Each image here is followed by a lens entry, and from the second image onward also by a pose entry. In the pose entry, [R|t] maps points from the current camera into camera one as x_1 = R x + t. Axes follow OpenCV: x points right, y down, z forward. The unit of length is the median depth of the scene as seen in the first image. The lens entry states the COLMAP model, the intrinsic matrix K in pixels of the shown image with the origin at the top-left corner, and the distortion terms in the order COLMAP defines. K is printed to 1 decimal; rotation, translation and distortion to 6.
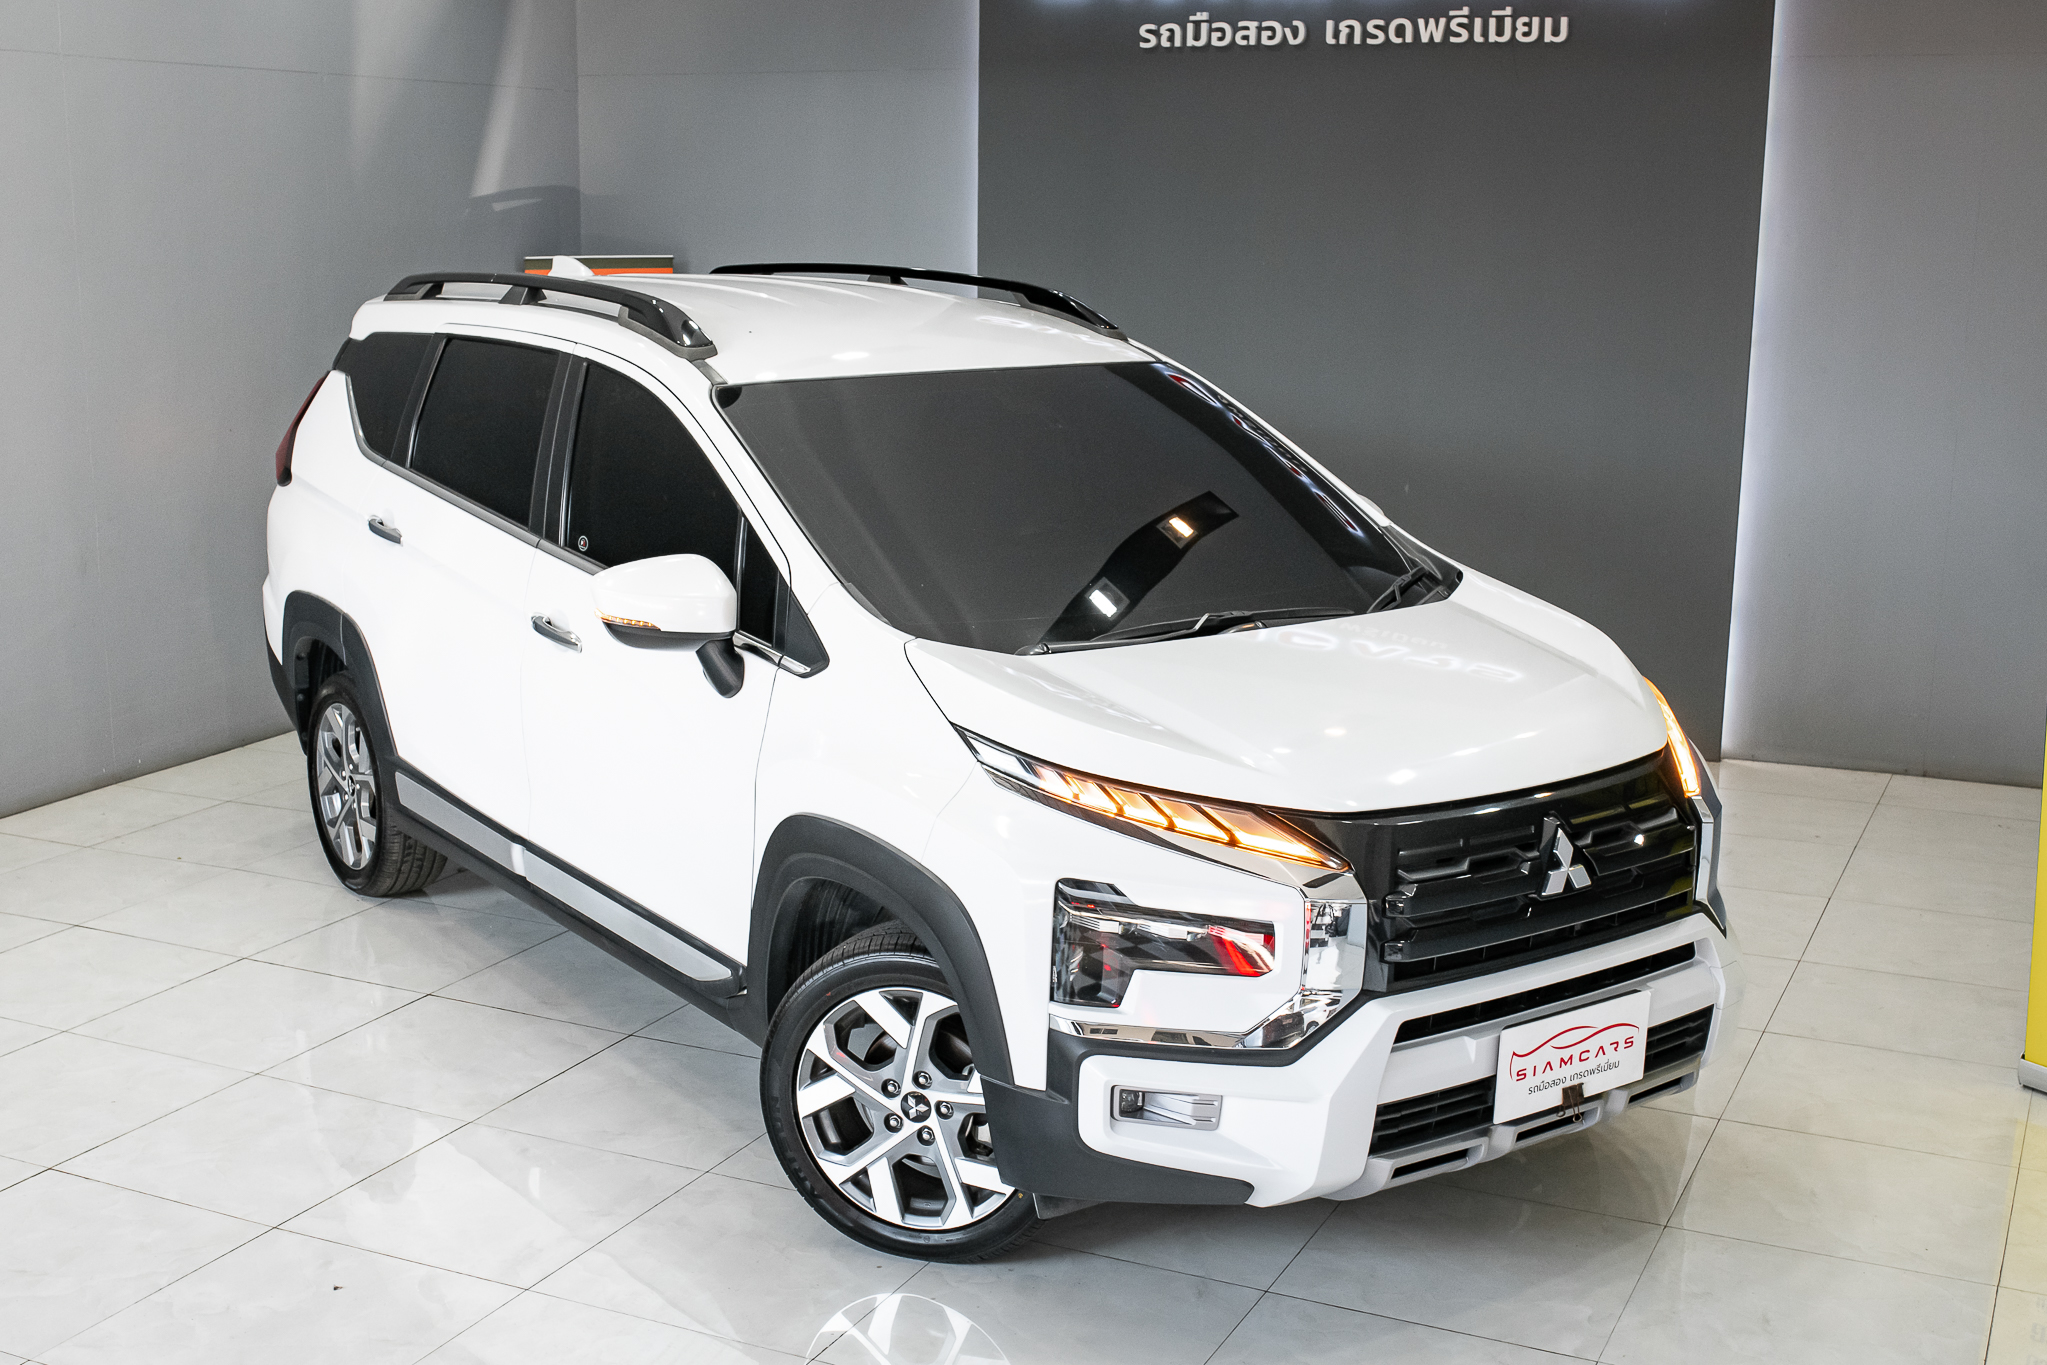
lens RADIAL K [[2020.9, 0, 1146.1], [0, 2020.9, 558.6], [0, 0, 1]] dist [-0.010370, -0.000150]
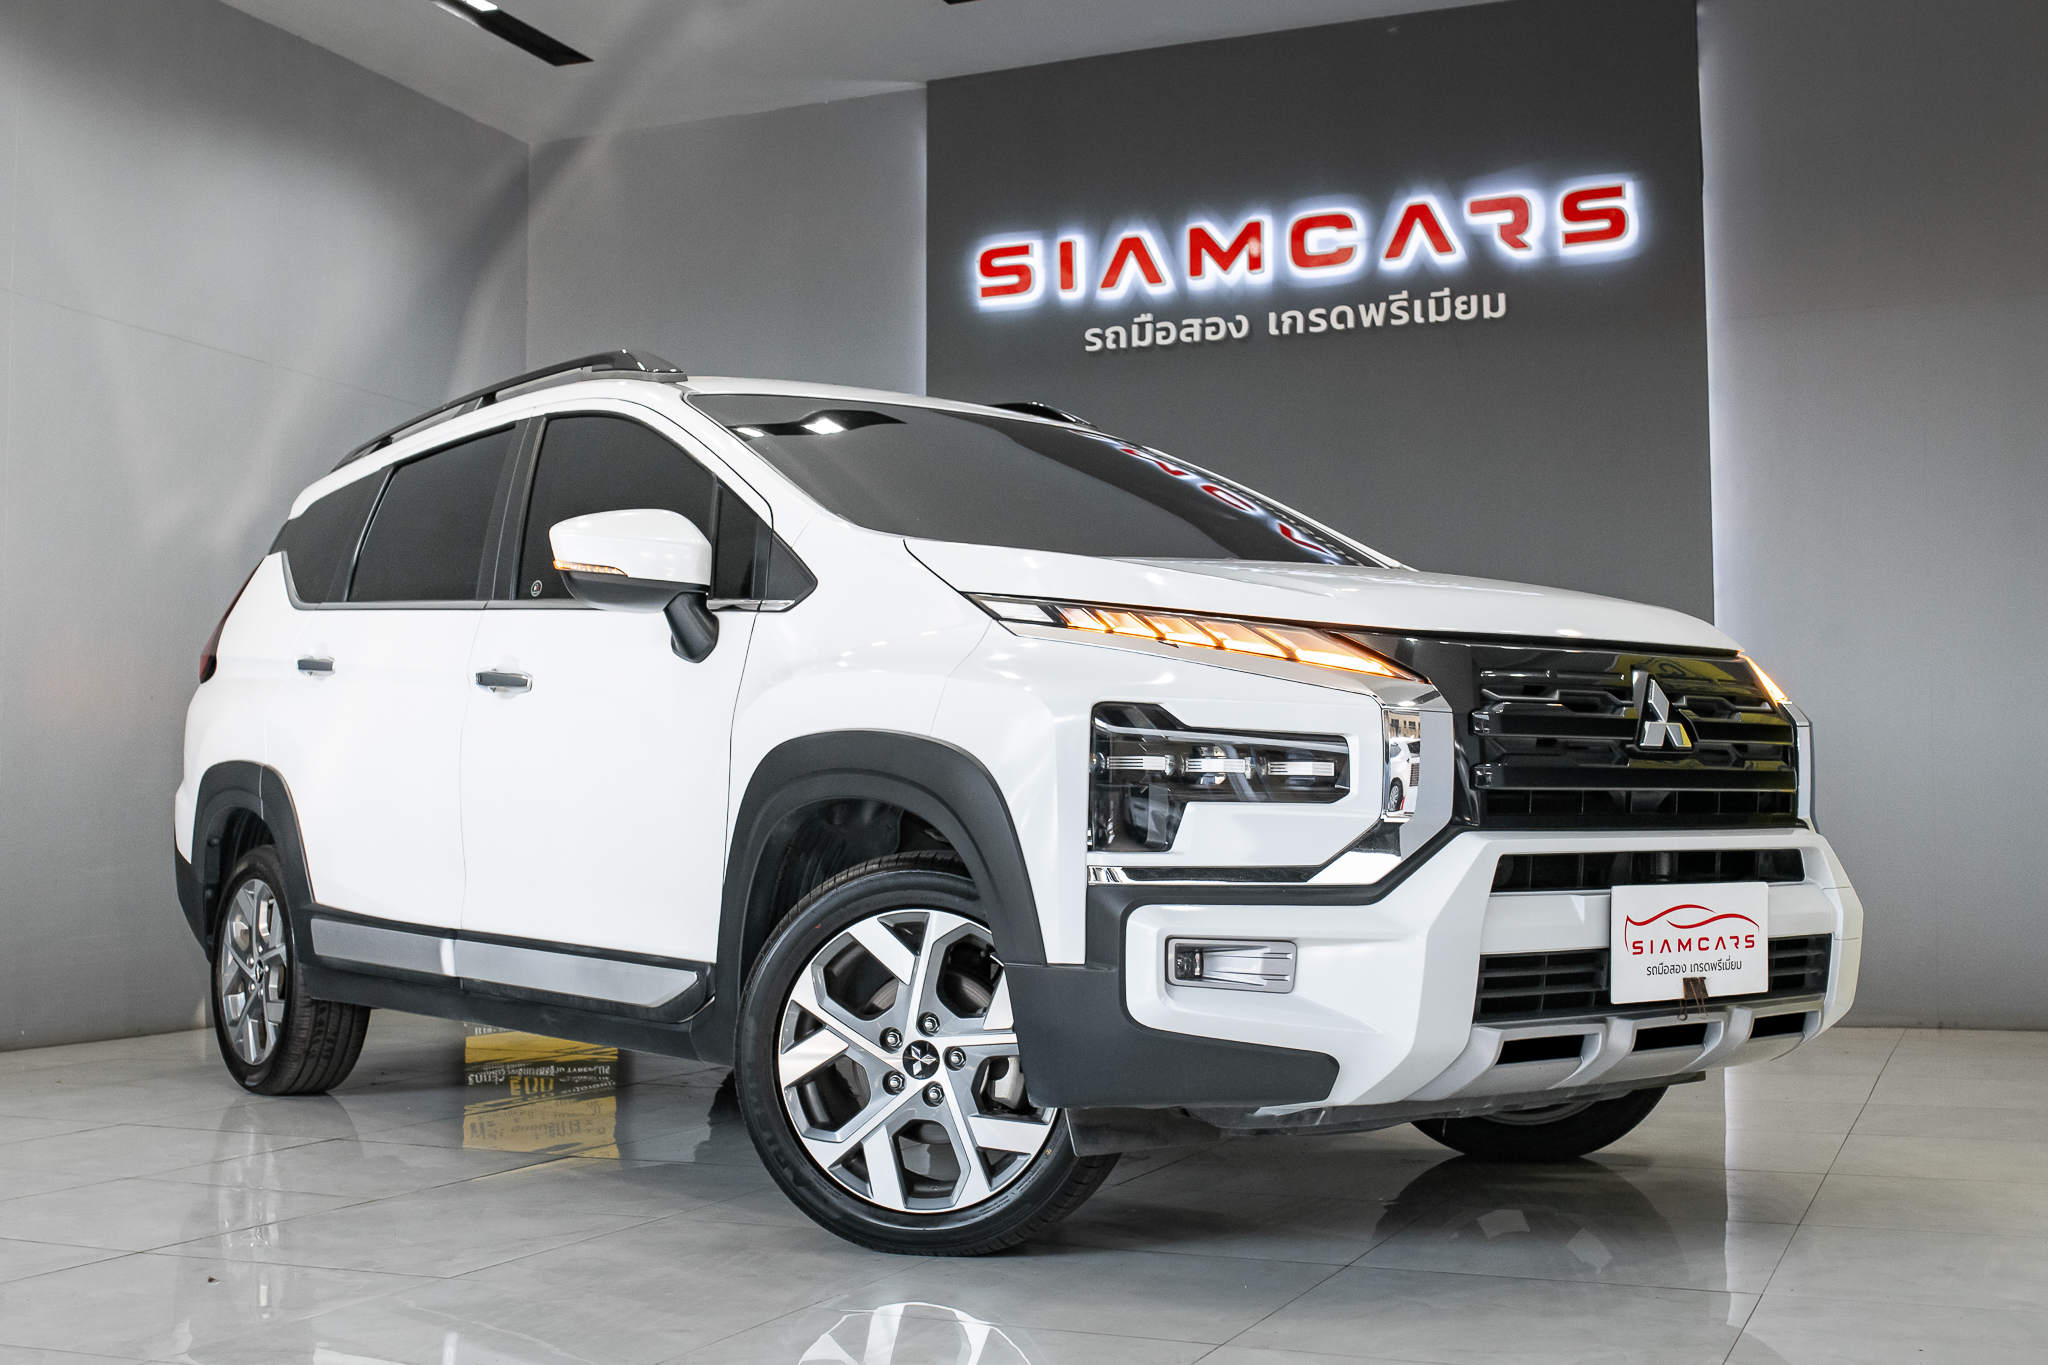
lens RADIAL K [[1983.1, 0, 1121.1], [0, 1983.1, 656.8], [0, 0, 1]] dist [-0.048568, 0.112470]
pose [[0.999138, -0.024621, 0.033411, -0.053837], [0.031612, 0.973090, -0.228249, 0.299676], [-0.026892, 0.229108, 0.973029, 0.153504]]
